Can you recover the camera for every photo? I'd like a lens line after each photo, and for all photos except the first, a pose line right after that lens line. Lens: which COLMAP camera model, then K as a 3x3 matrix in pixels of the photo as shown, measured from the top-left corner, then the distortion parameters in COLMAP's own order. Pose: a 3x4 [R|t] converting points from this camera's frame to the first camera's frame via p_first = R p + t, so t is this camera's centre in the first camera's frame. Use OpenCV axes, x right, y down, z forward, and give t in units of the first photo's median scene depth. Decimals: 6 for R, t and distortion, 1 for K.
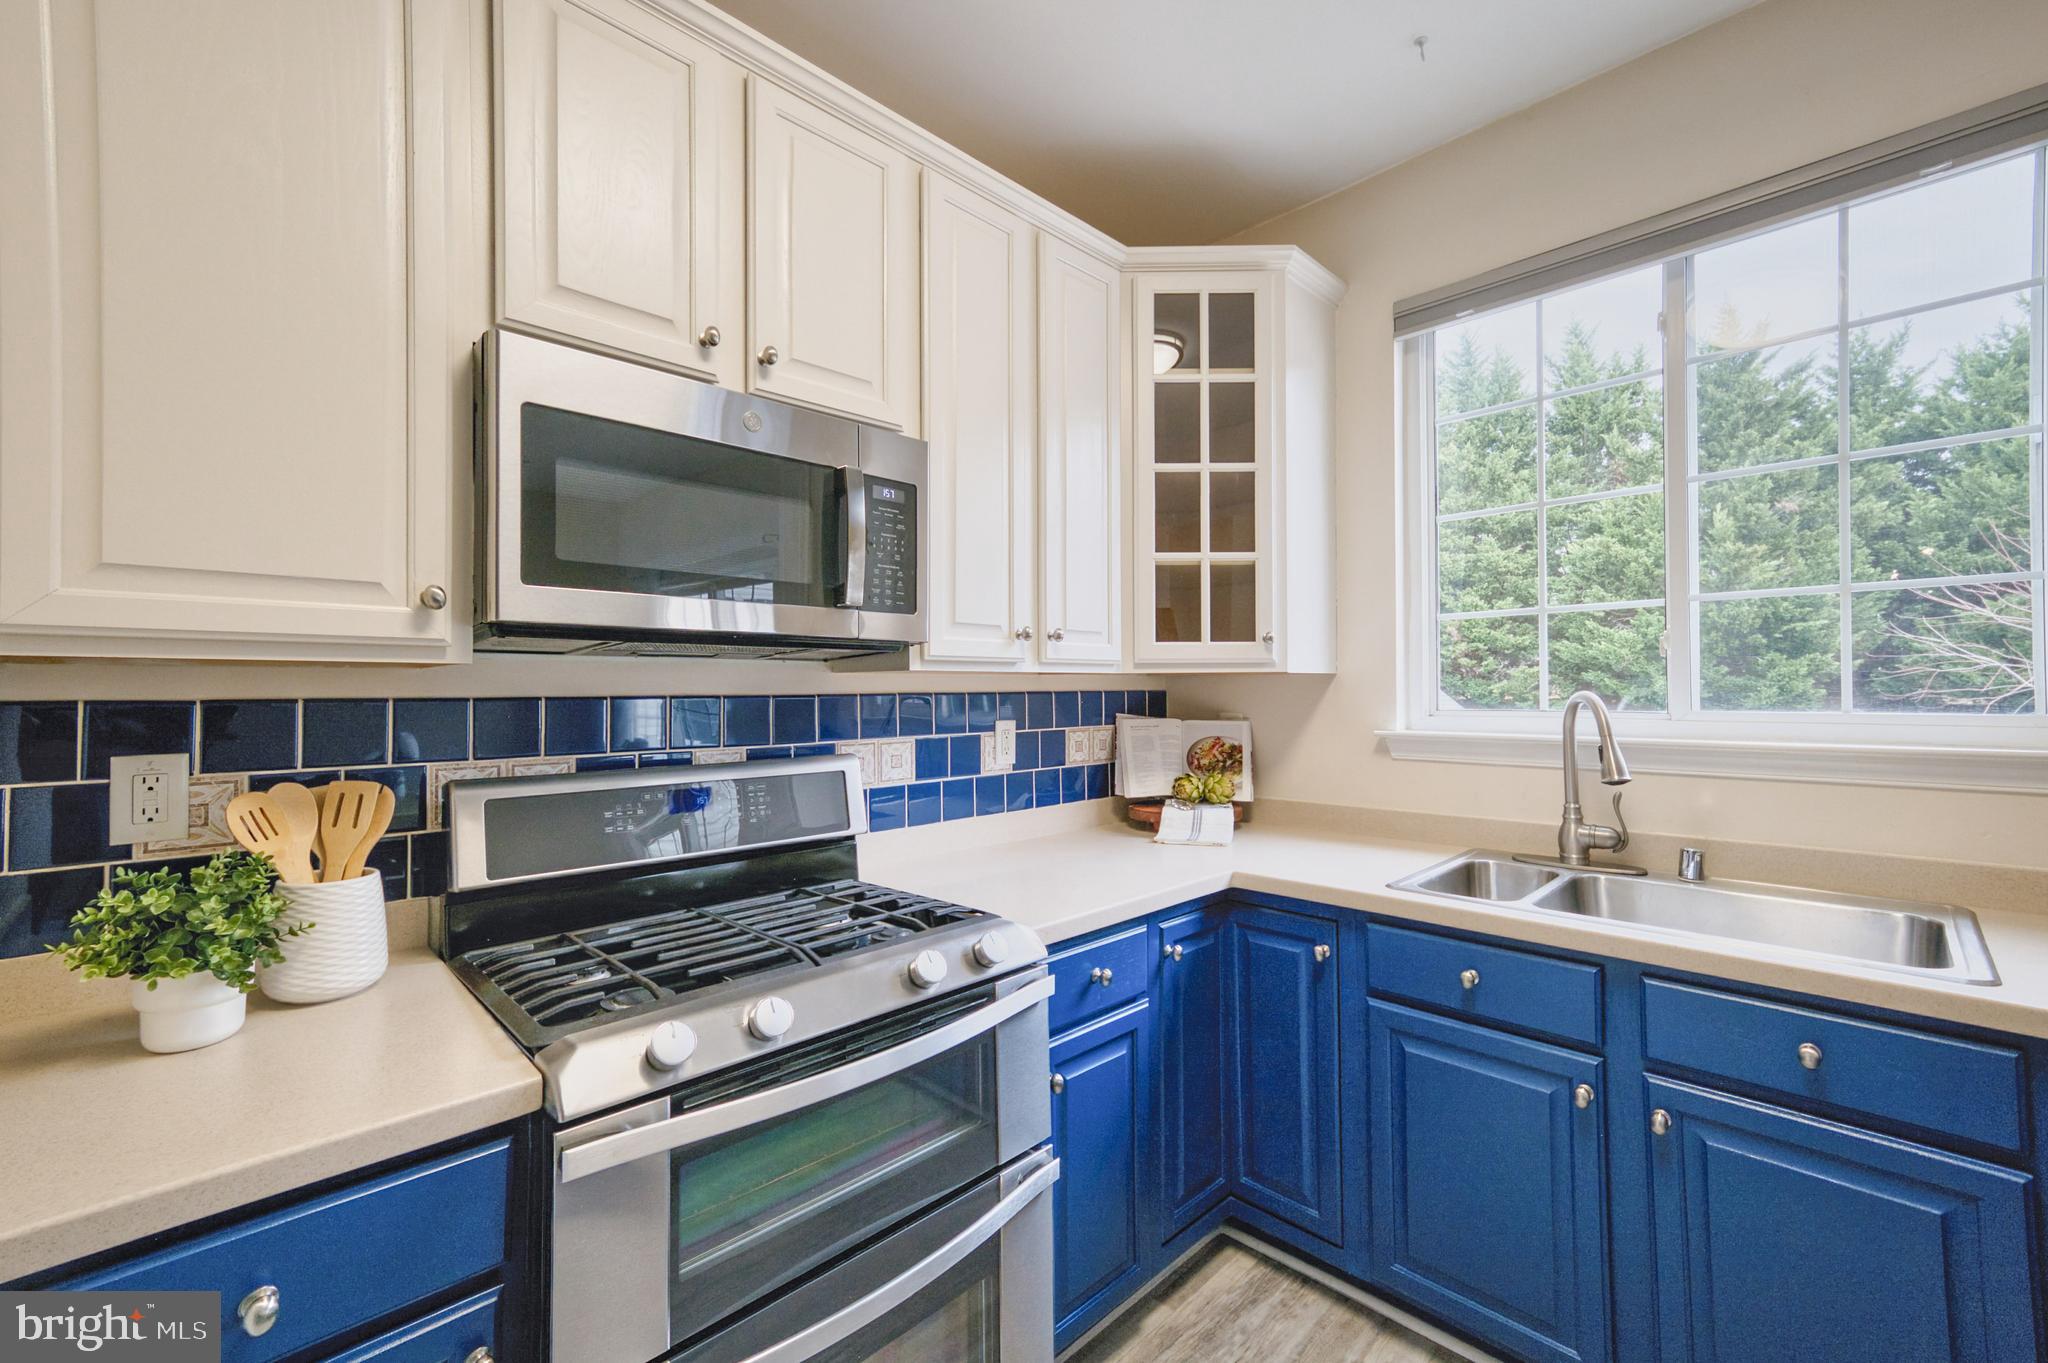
lens RADIAL K [[830.6, 0, 1020.7], [0, 830.6, 682.7], [0, 0, 1]] dist [-0.003013, 0.000269]
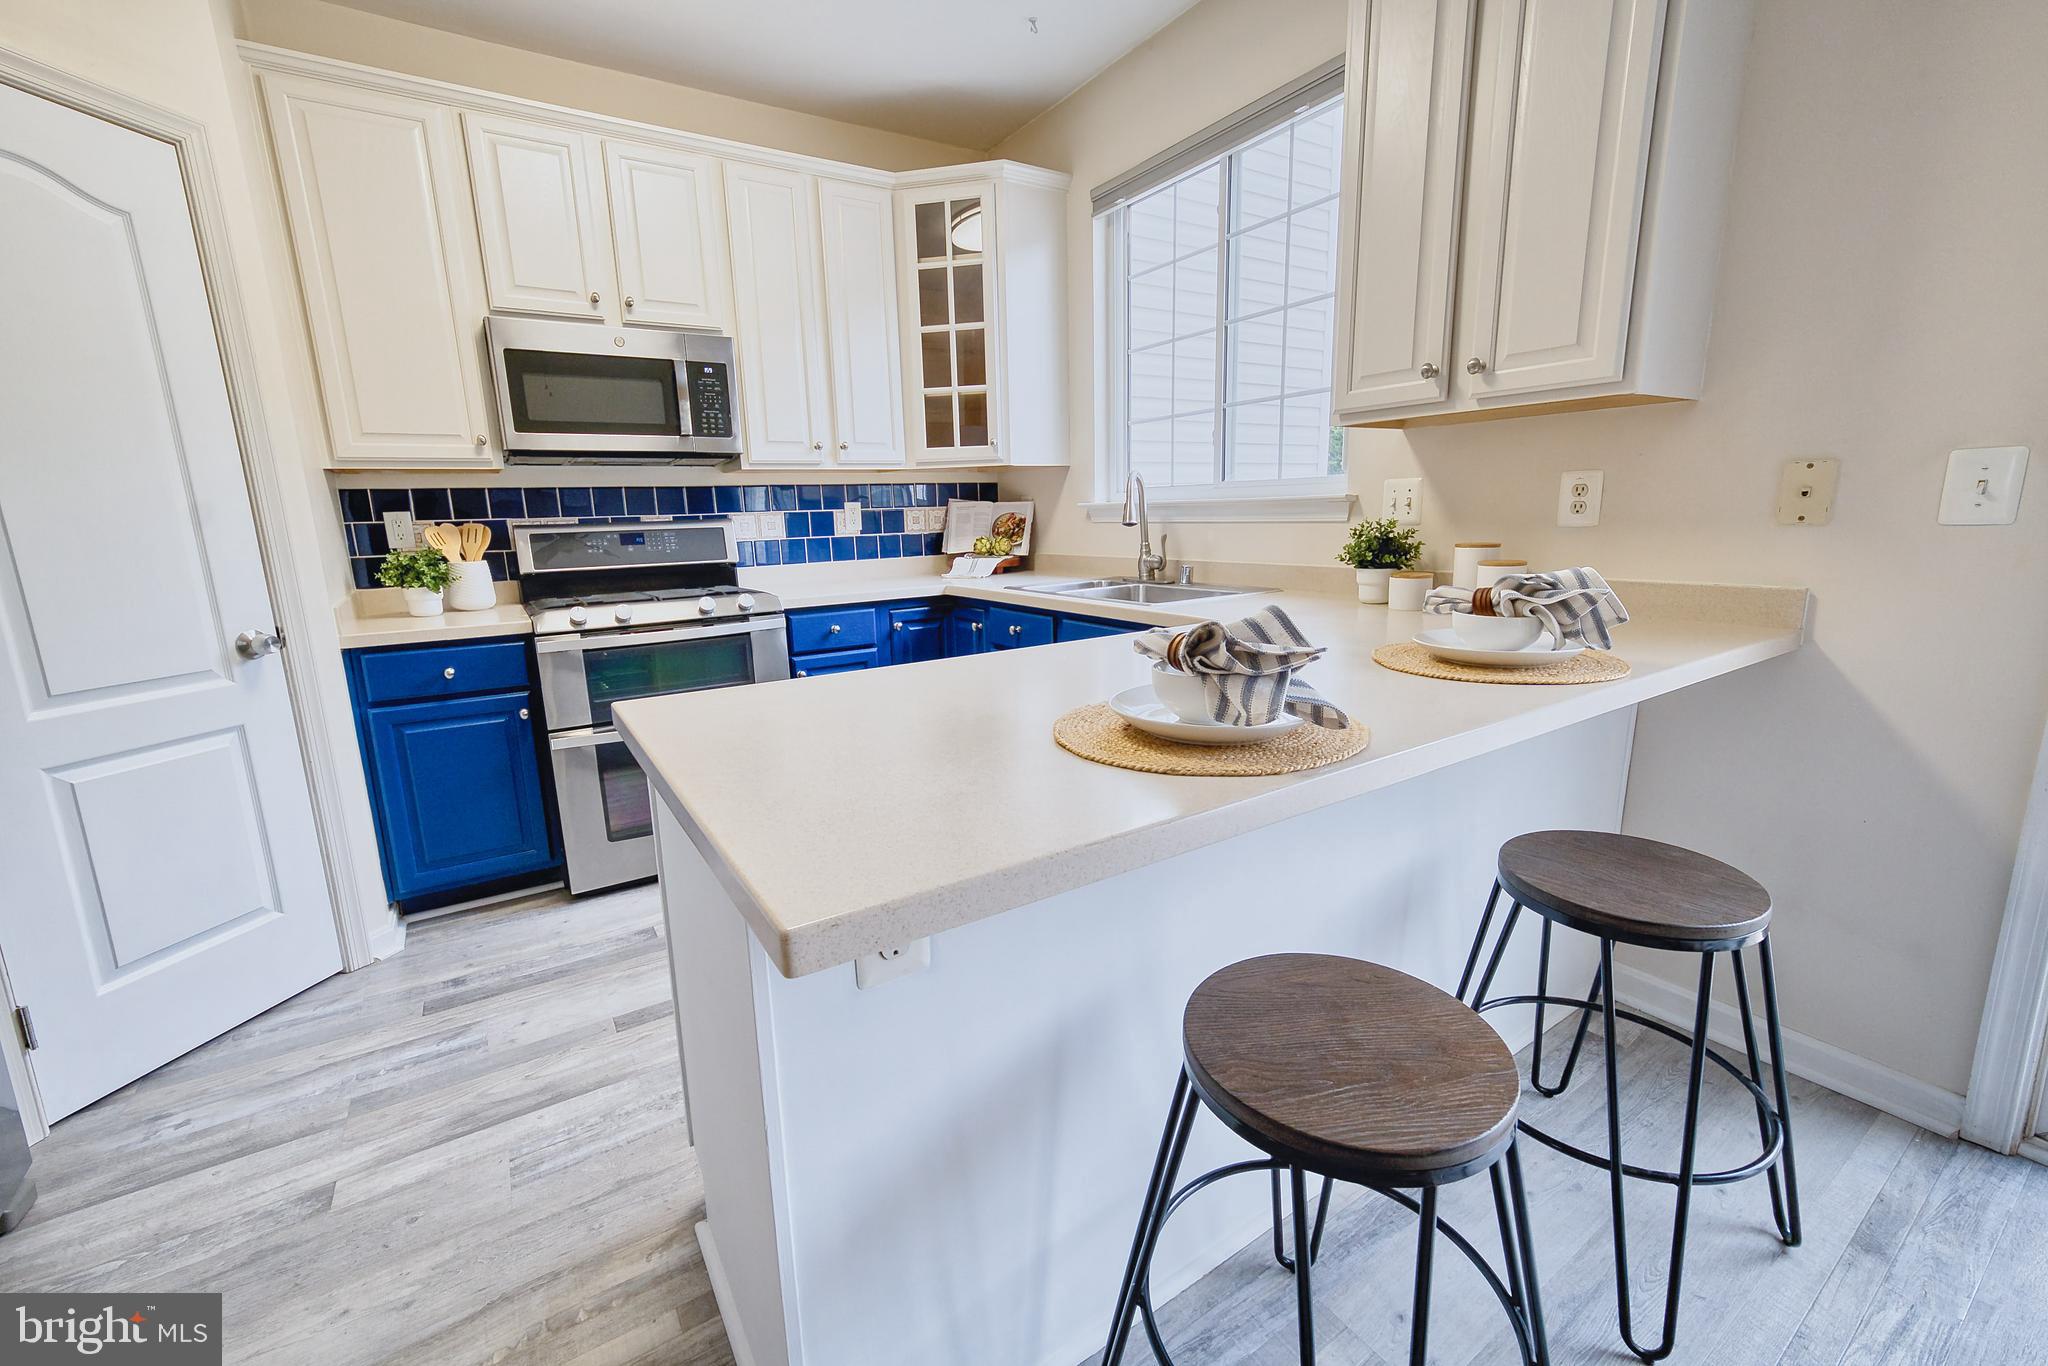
lens RADIAL K [[830.6, 0, 1020.7], [0, 830.6, 684.2], [0, 0, 1]] dist [-0.003013, 0.000269]
pose [[0.979190, 0.020453, -0.201910, 0.749355], [0.023840, 0.976428, 0.214524, 0.062122], [0.201538, -0.214874, 0.955621, -0.641504]]
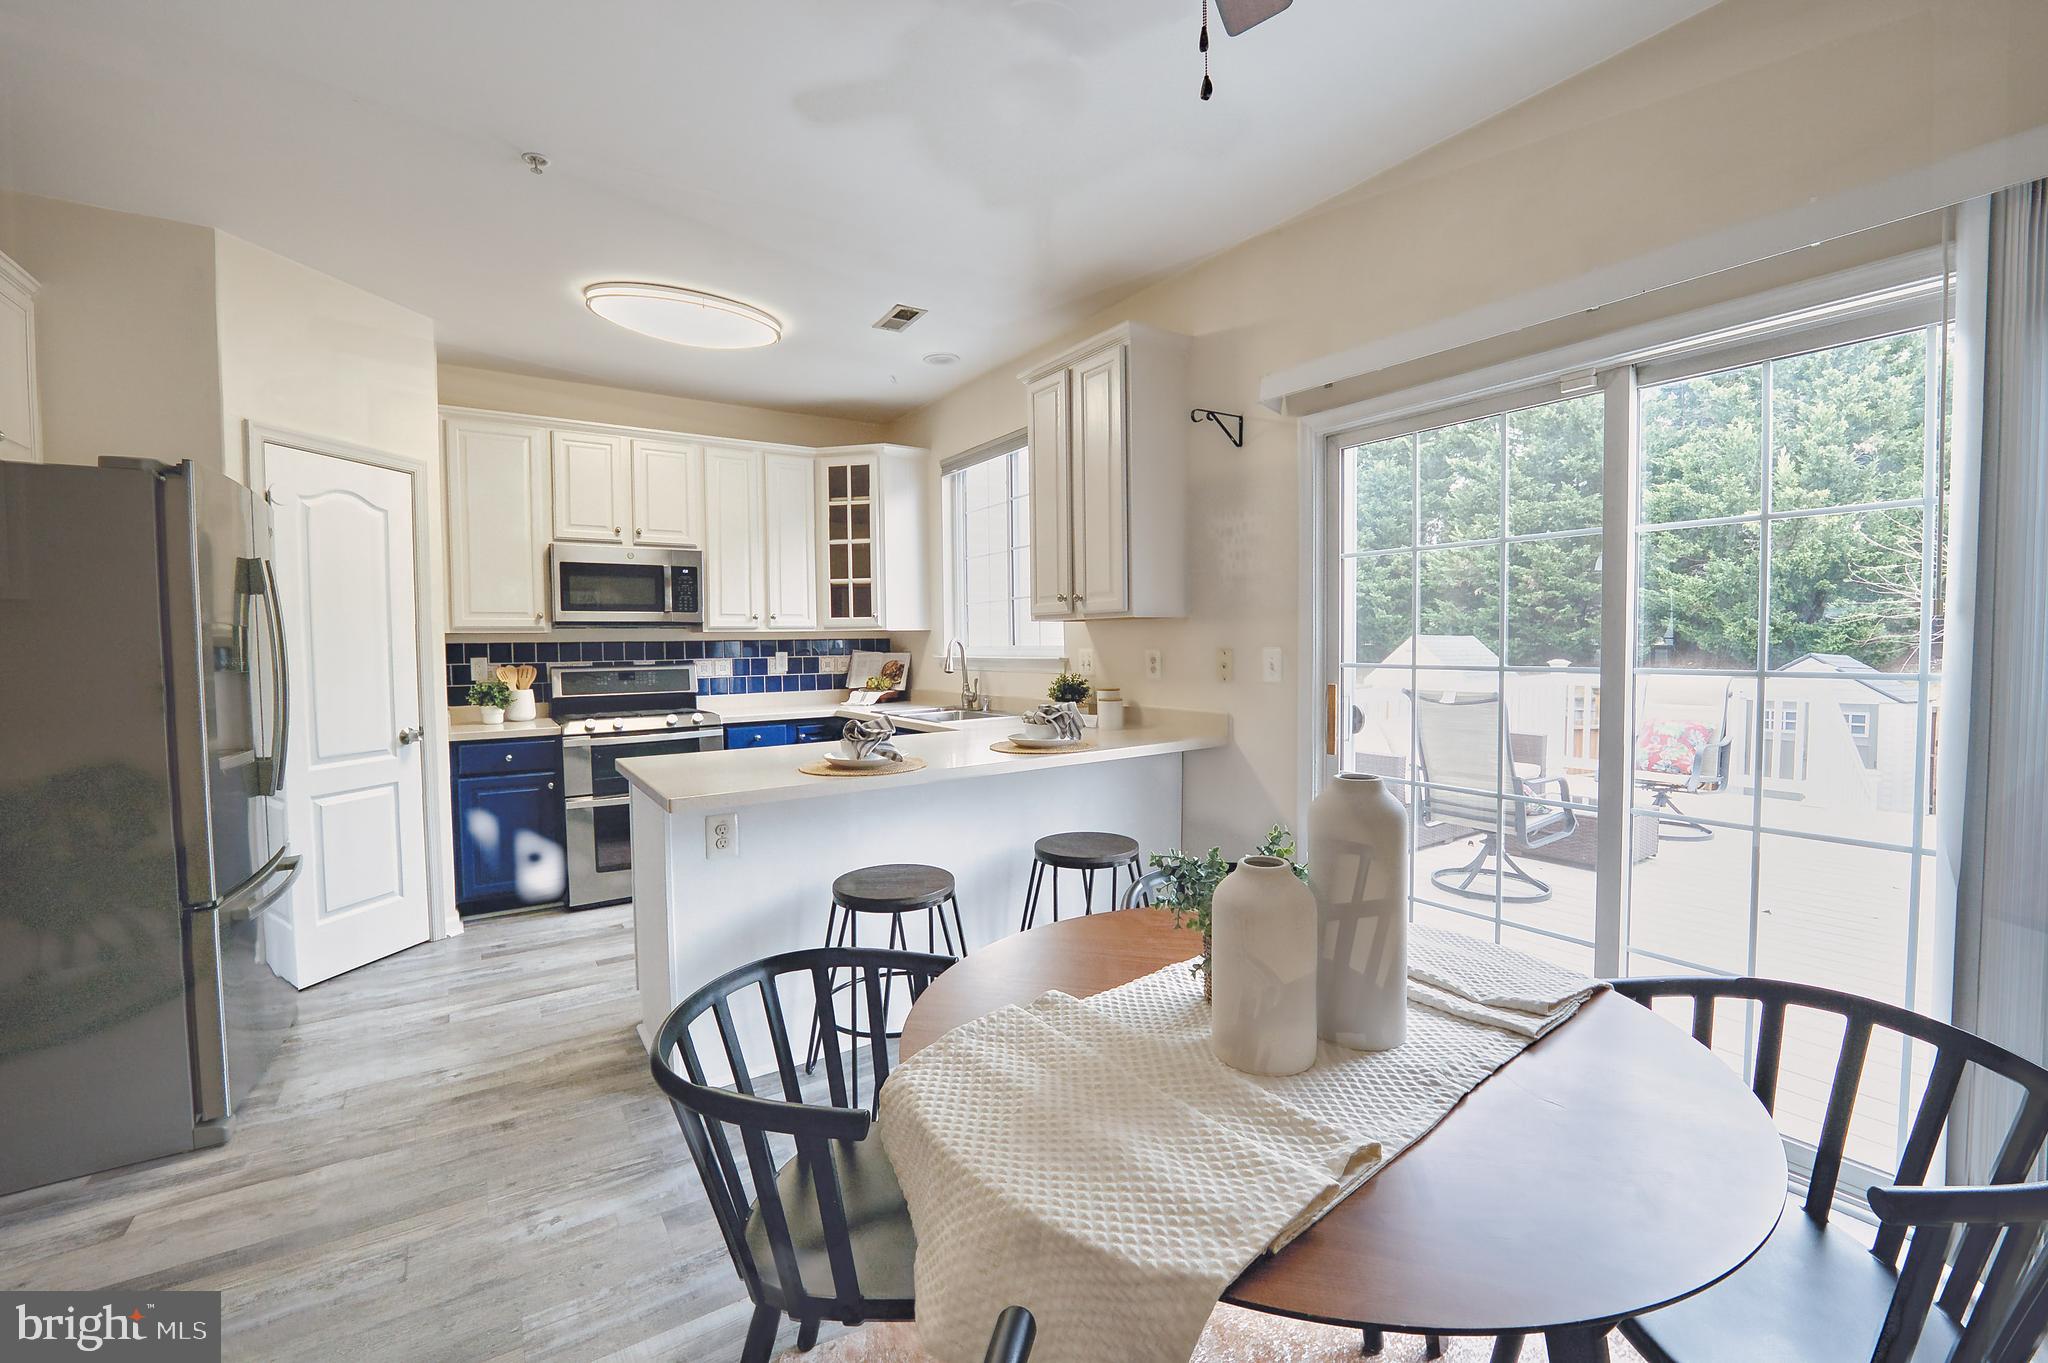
lens RADIAL K [[835.0, 0, 1024.0], [0, 835.0, 681.5], [0, 0, 1]] dist [-0.028616, 0.000646]
pose [[0.983919, 0.001205, -0.178610, 1.255362], [0.008921, 0.998398, 0.055882, 0.004599], [0.178391, -0.056576, 0.982332, -1.370120]]
